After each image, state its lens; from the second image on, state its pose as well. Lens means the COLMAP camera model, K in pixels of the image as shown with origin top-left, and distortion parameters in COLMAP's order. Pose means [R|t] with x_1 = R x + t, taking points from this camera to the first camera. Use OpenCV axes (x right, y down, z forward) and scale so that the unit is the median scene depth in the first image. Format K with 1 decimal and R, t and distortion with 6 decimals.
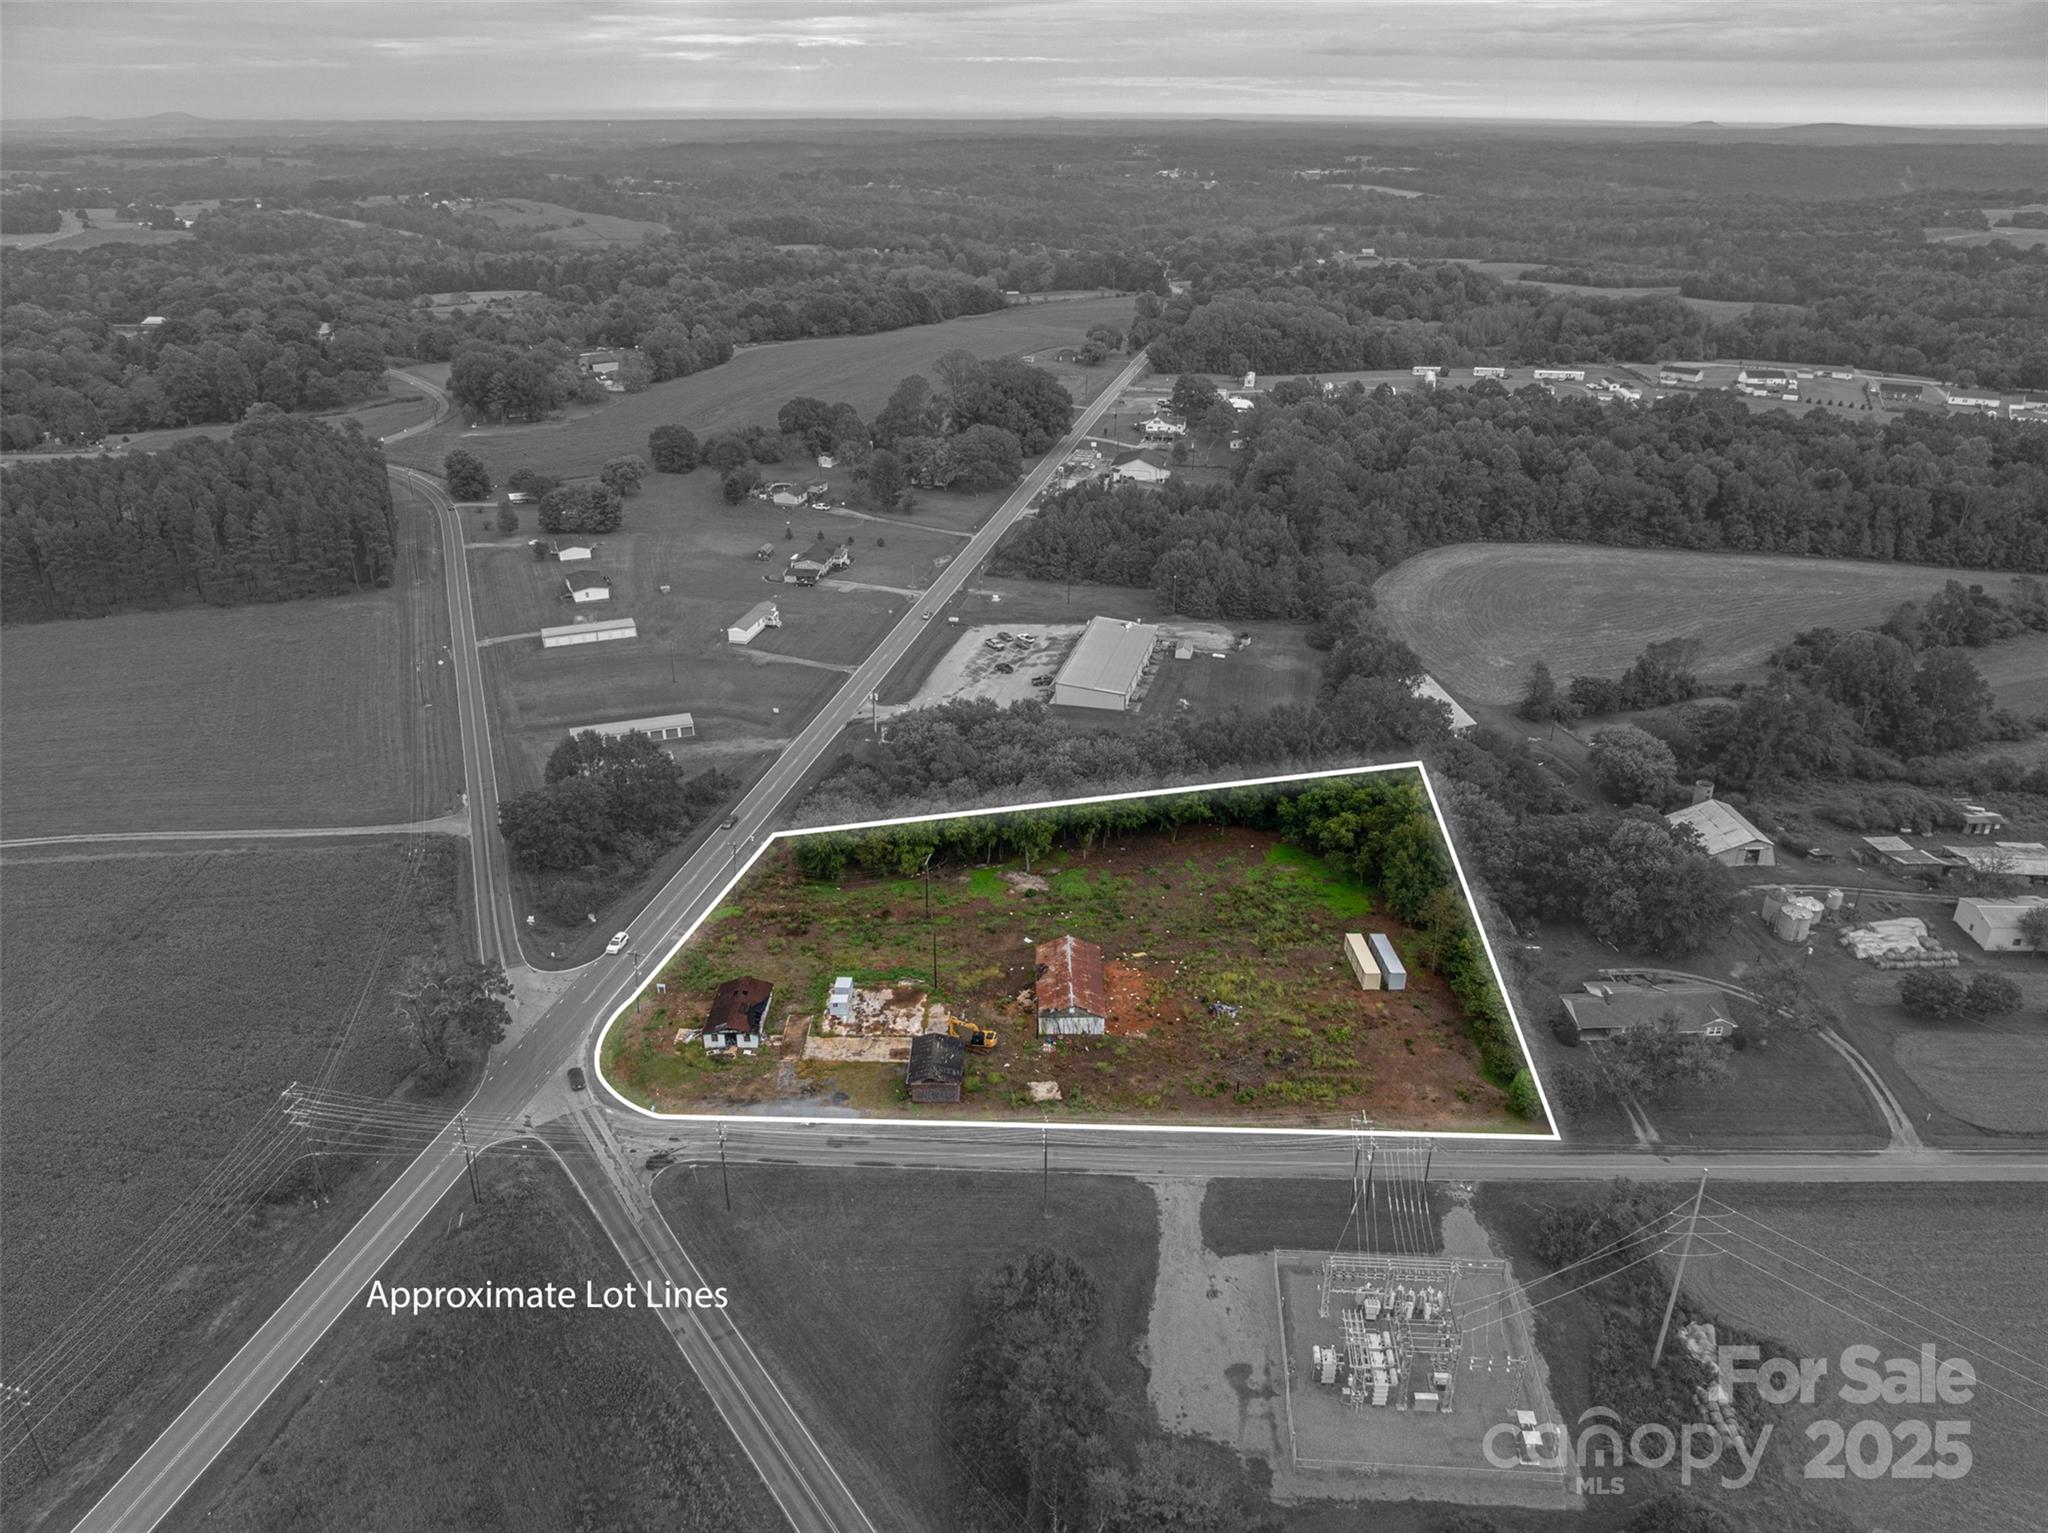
lens RADIAL K [[1432.0, 0, 1048.4], [0, 1432.0, 766.0], [0, 0, 1]] dist [-0.026495, -0.002642]
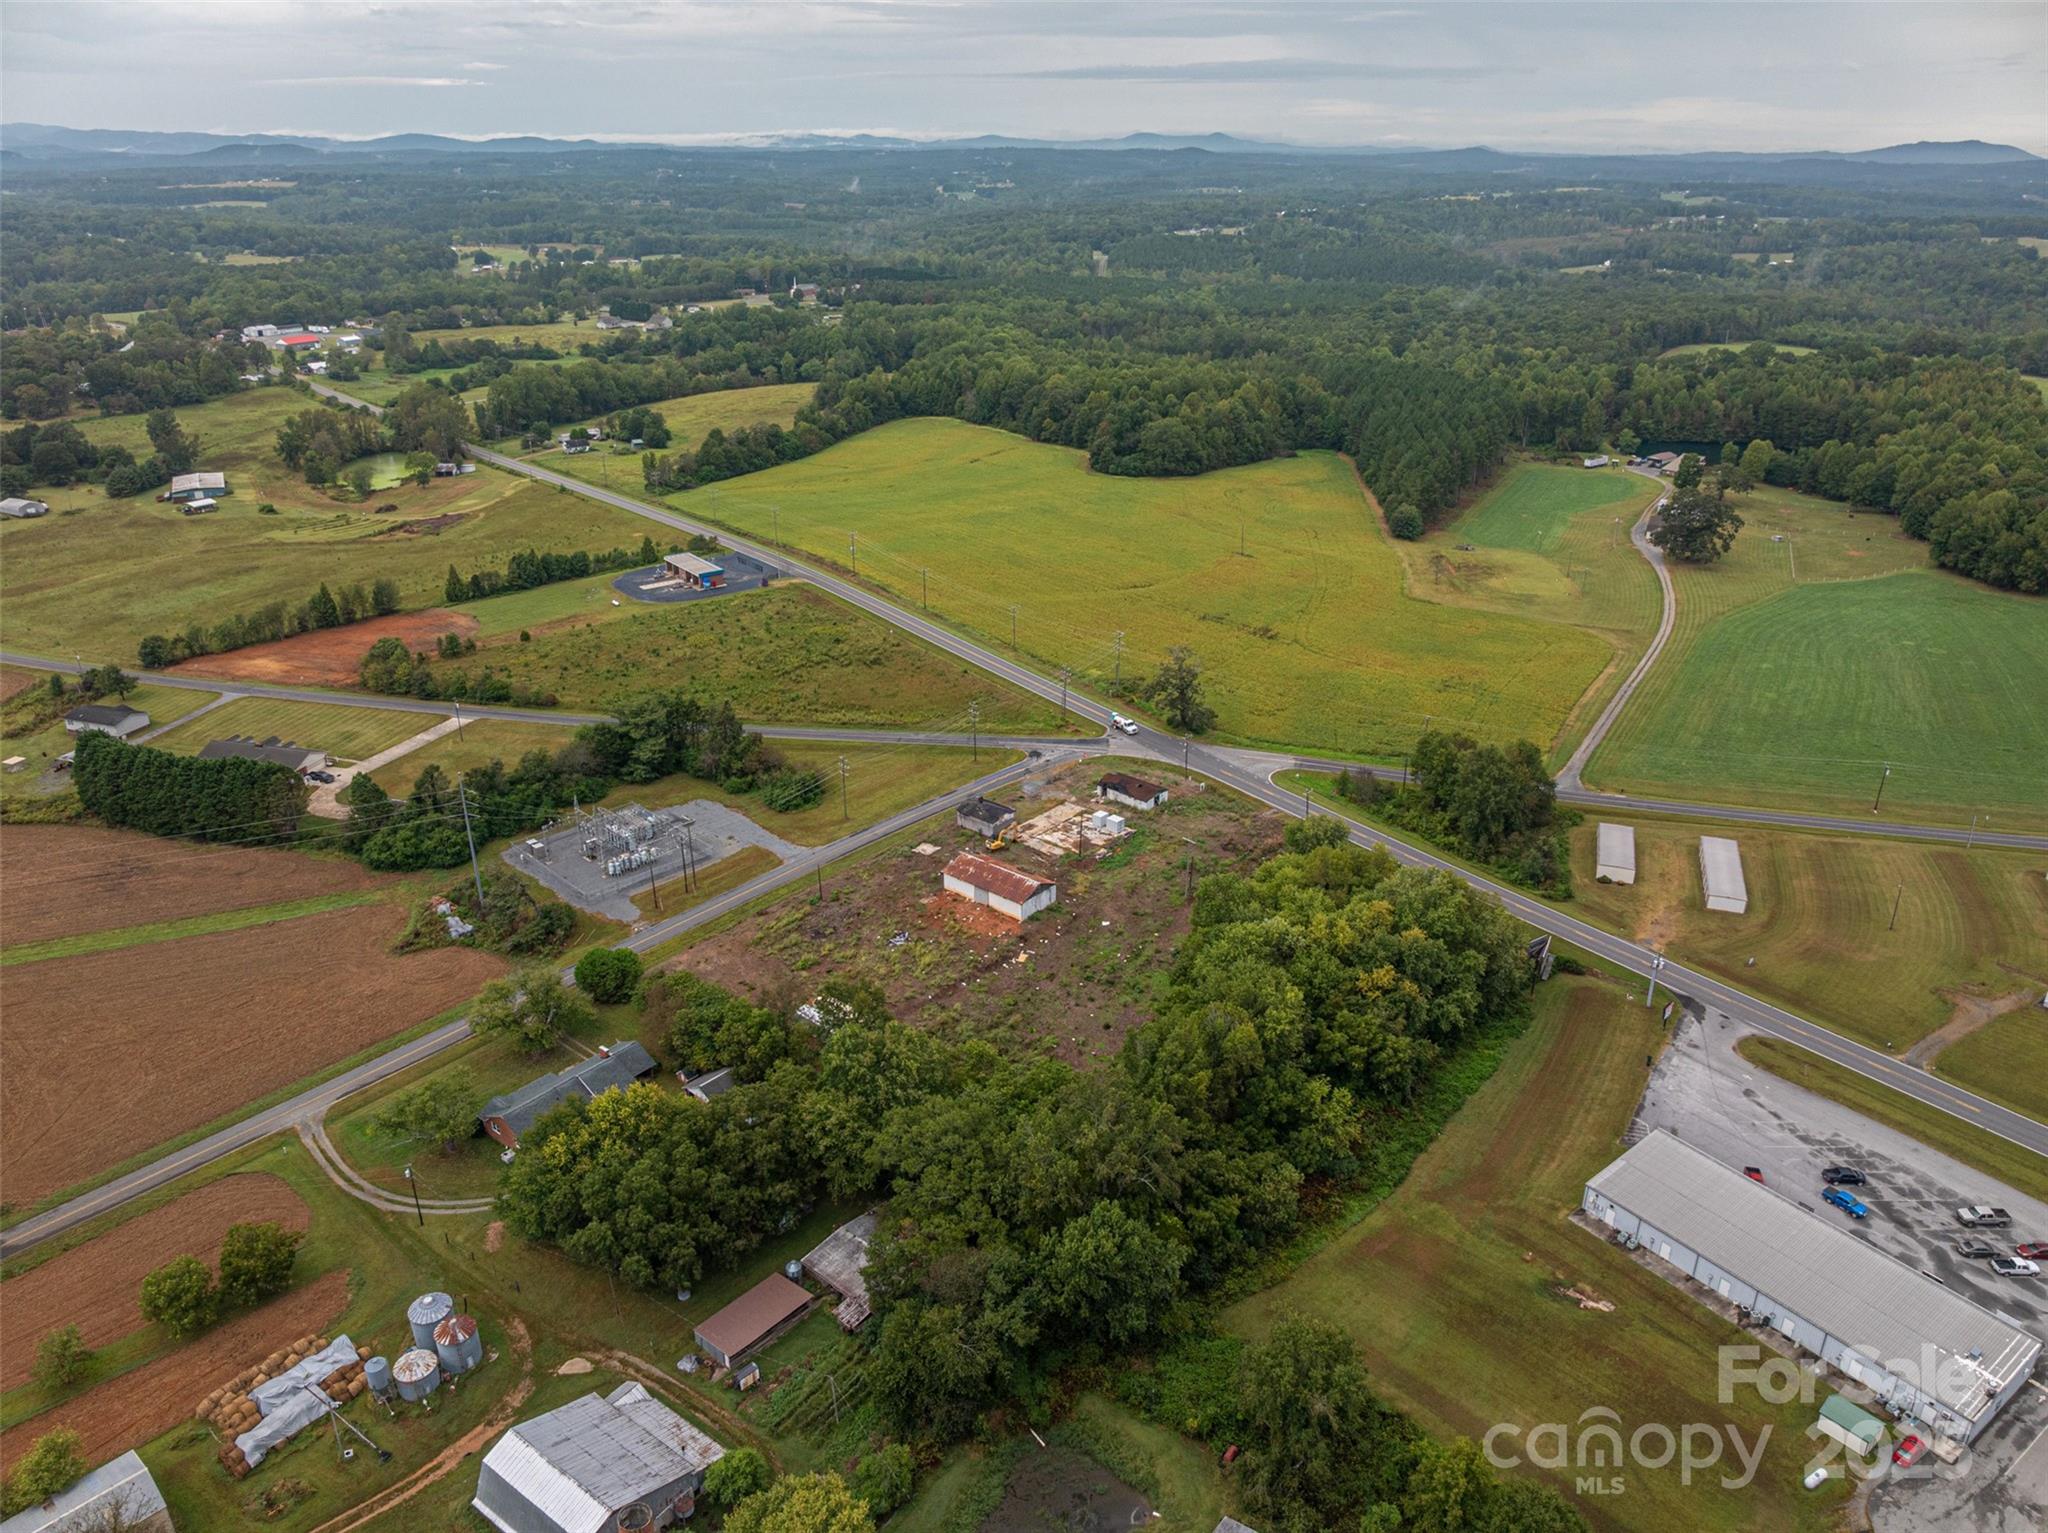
lens RADIAL K [[1435.2, 0, 1036.9], [0, 1435.2, 741.1], [0, 0, 1]] dist [-0.008455, -0.046325]
pose [[-0.653998, 0.286084, -0.700316, 0.857989], [-0.319422, 0.734736, 0.598442, -0.709423], [0.685752, 0.615076, -0.389134, 1.509640]]
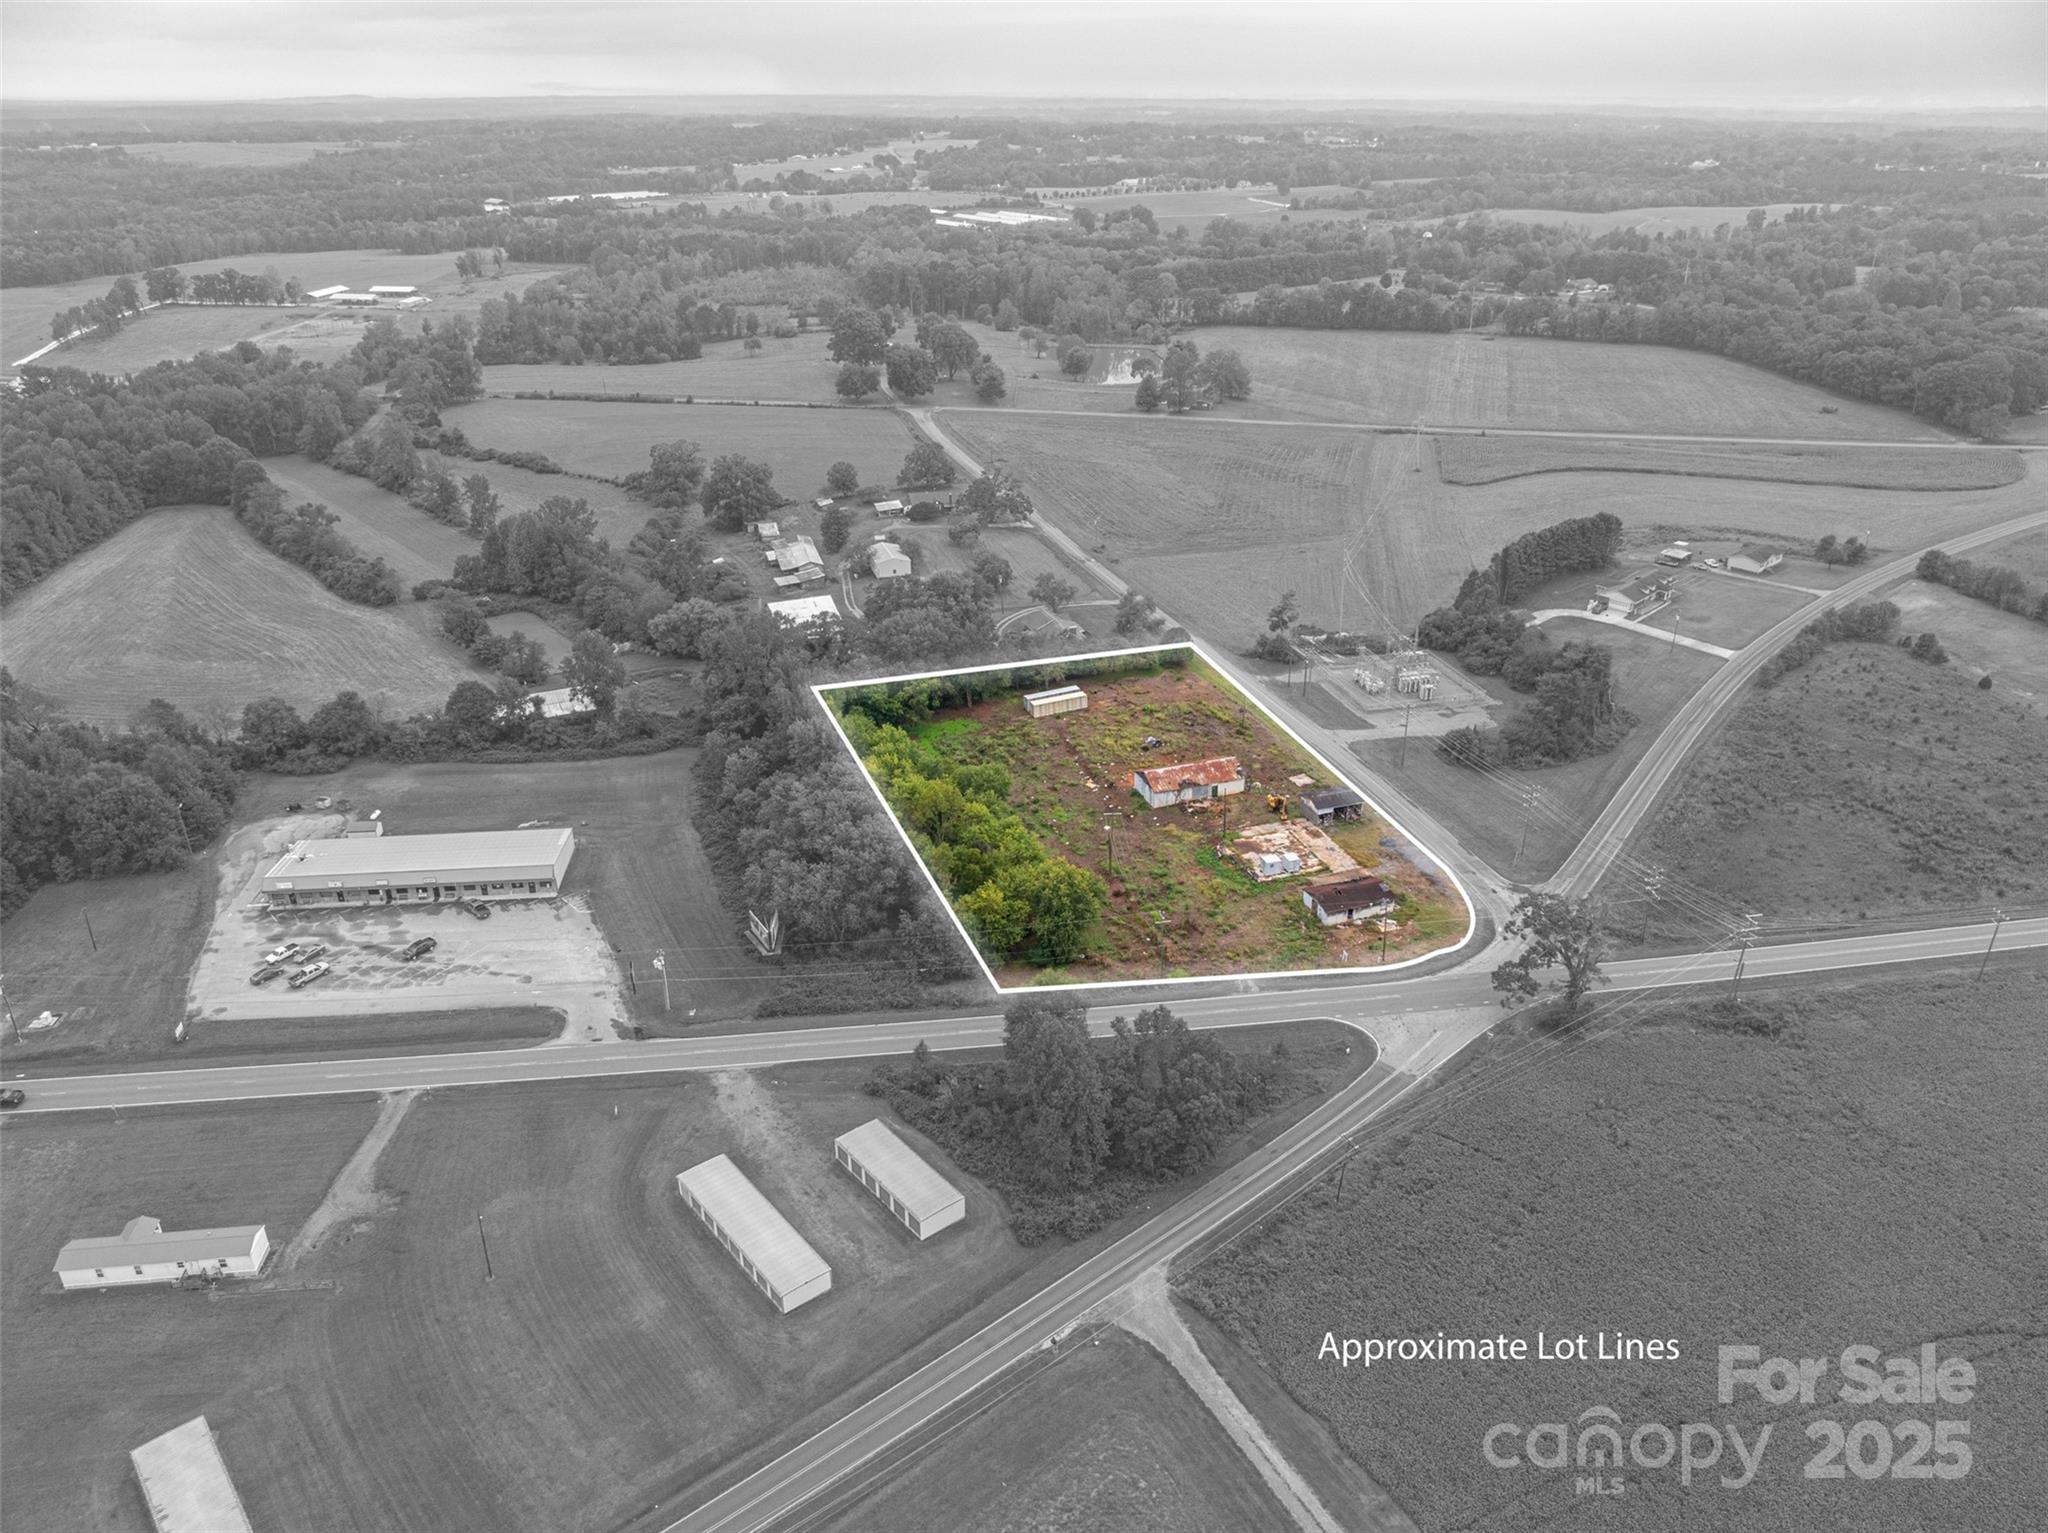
lens RADIAL K [[1428.8, 0, 1039.0], [0, 1428.8, 770.1], [0, 0, 1]] dist [-0.034474, -0.000282]
pose [[-0.326203, -0.415210, 0.849230, -1.085278], [0.393636, 0.757113, 0.521374, -0.605070], [-0.859443, 0.504361, -0.083531, 1.295497]]
